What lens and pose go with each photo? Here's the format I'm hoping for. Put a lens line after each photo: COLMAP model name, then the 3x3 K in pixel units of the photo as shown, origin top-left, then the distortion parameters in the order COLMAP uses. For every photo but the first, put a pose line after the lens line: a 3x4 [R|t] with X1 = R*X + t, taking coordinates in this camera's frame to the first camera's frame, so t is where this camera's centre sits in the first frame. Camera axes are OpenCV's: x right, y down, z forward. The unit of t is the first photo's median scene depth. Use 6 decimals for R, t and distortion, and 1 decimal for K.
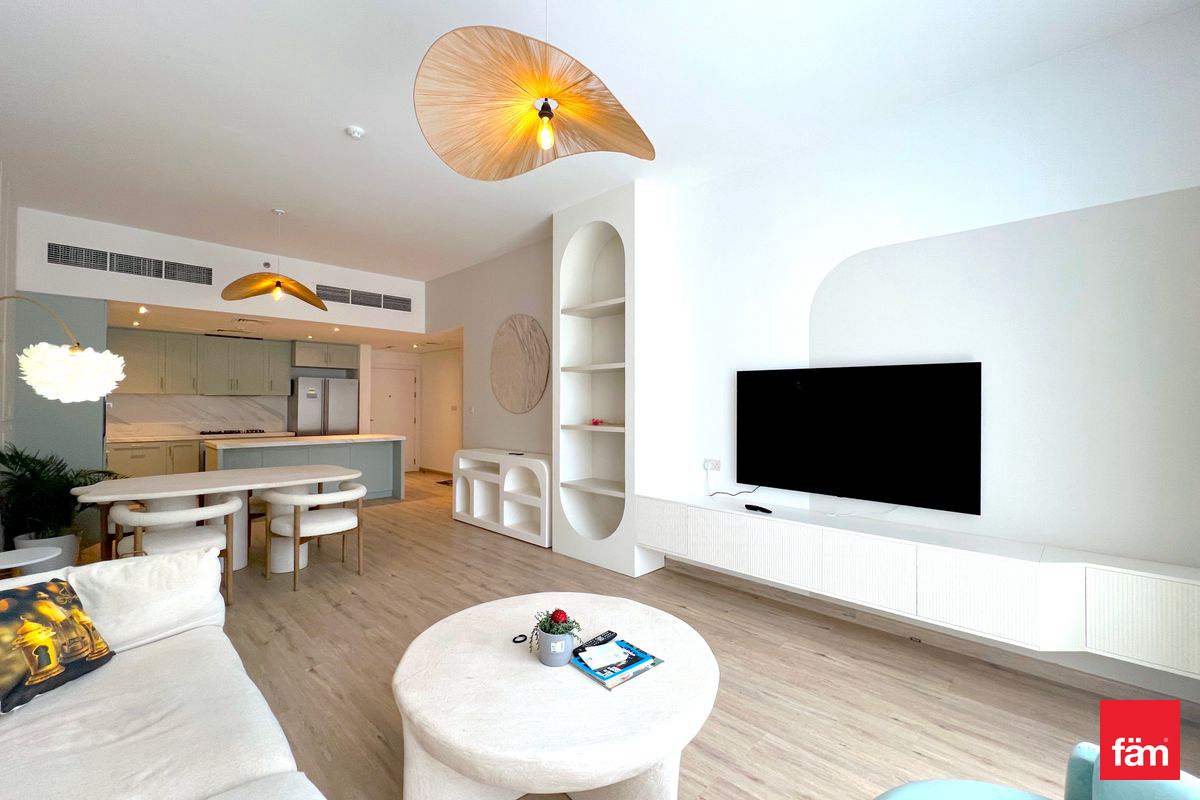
lens RADIAL K [[492.0, 0, 591.2], [0, 492.0, 399.7], [0, 0, 1]] dist [0.000657, -0.000314]
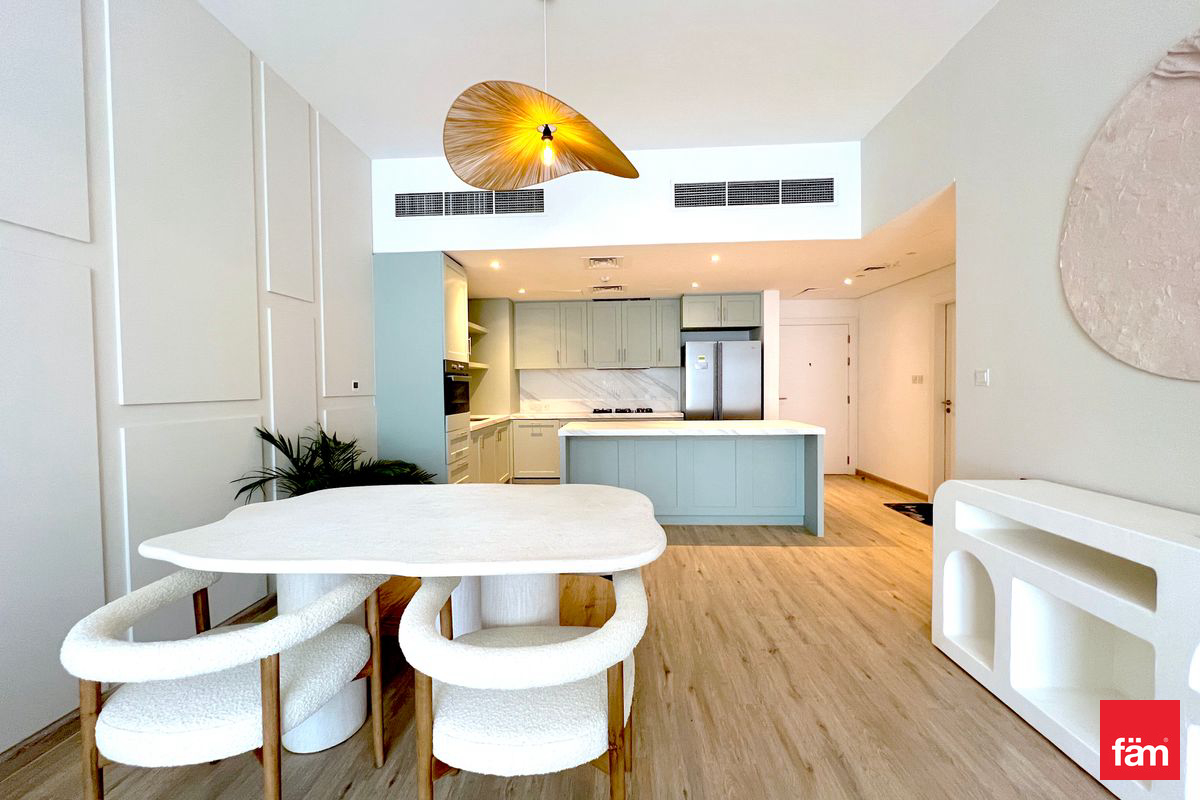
lens RADIAL K [[492.0, 0, 590.3], [0, 492.0, 399.4], [0, 0, 1]] dist [0.000657, -0.000314]
pose [[0.667504, 0.011305, -0.744521, -0.167680], [0.022161, 0.999140, 0.035040, 0.019117], [0.744277, -0.039888, 0.666679, 0.518944]]
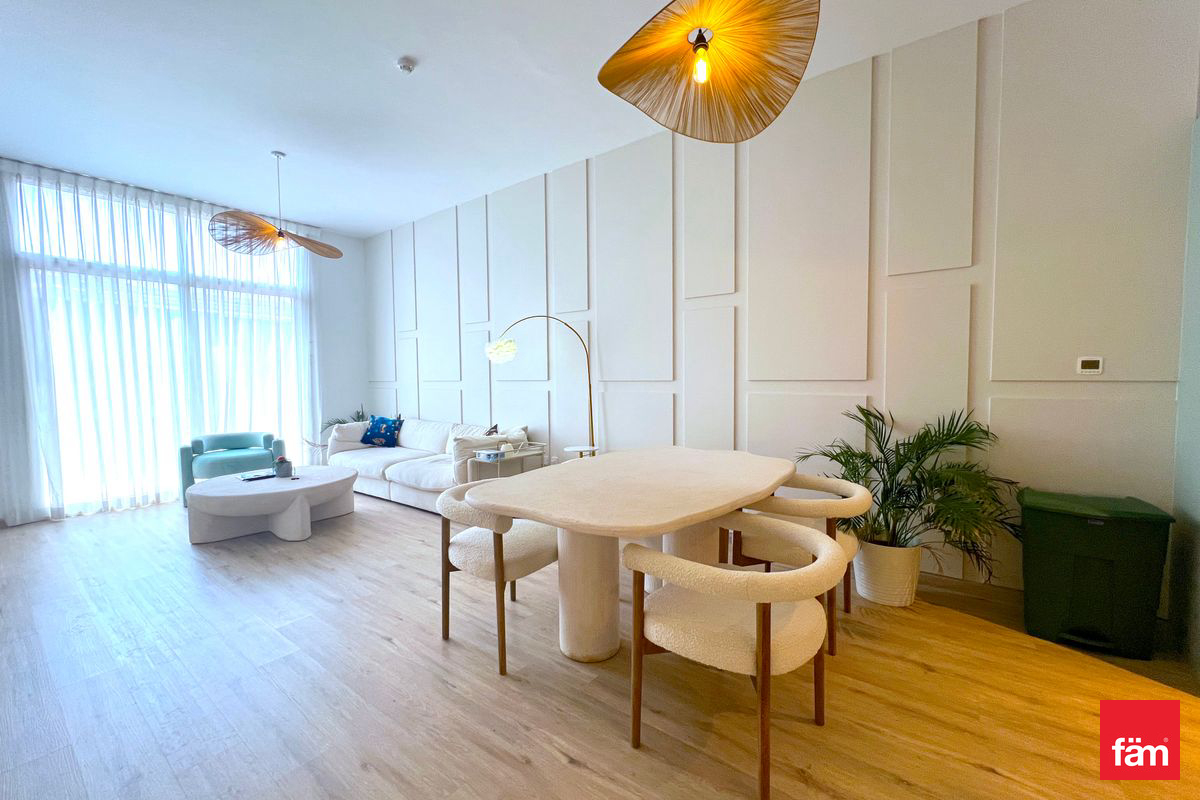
lens RADIAL K [[492.0, 0, 605.3], [0, 492.0, 401.4], [0, 0, 1]] dist [0.000657, -0.000314]
pose [[-0.990610, 0.014786, -0.135914, -0.380076], [0.009320, 0.999125, 0.040771, 0.027058], [0.136398, 0.039121, -0.989881, 1.050602]]
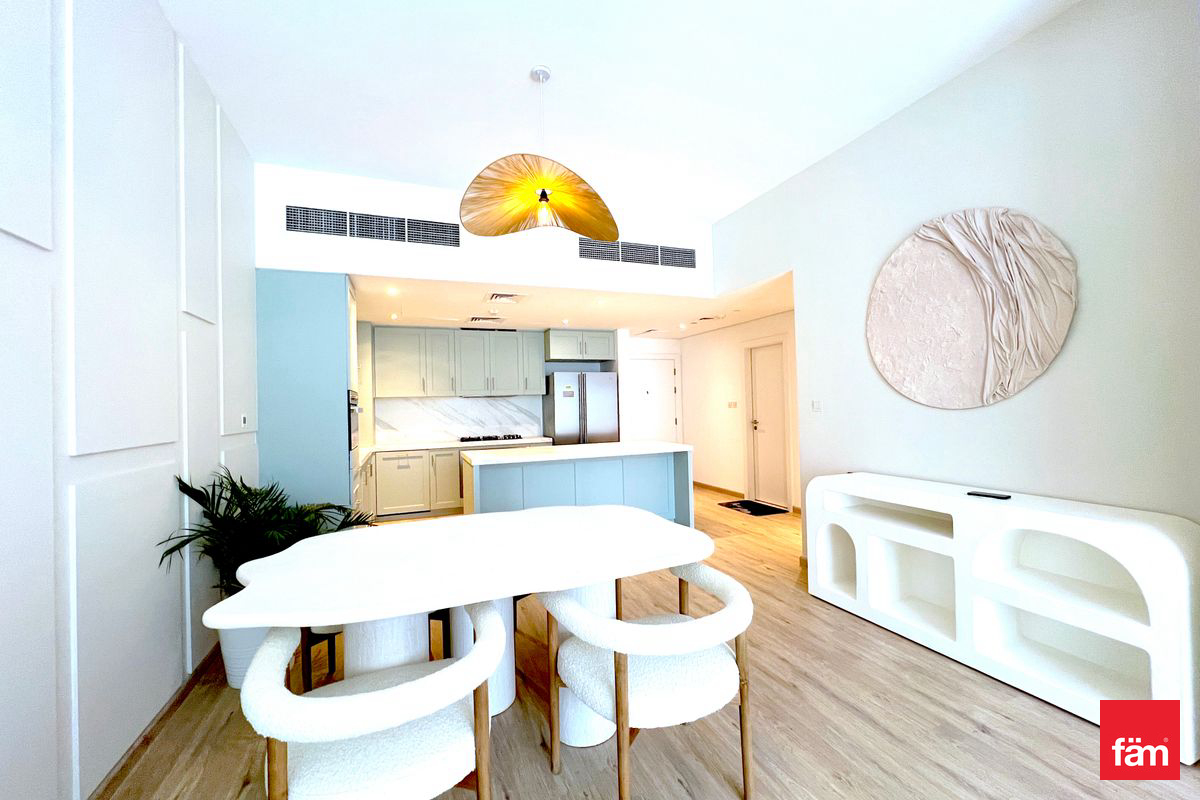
lens RADIAL K [[492.0, 0, 606.4], [0, 492.0, 398.4], [0, 0, 1]] dist [0.000657, -0.000314]
pose [[0.920274, -0.031289, -0.390021, -0.264426], [0.032284, 0.999471, -0.004007, 0.007019], [0.389940, -0.008904, 0.920797, 0.372216]]
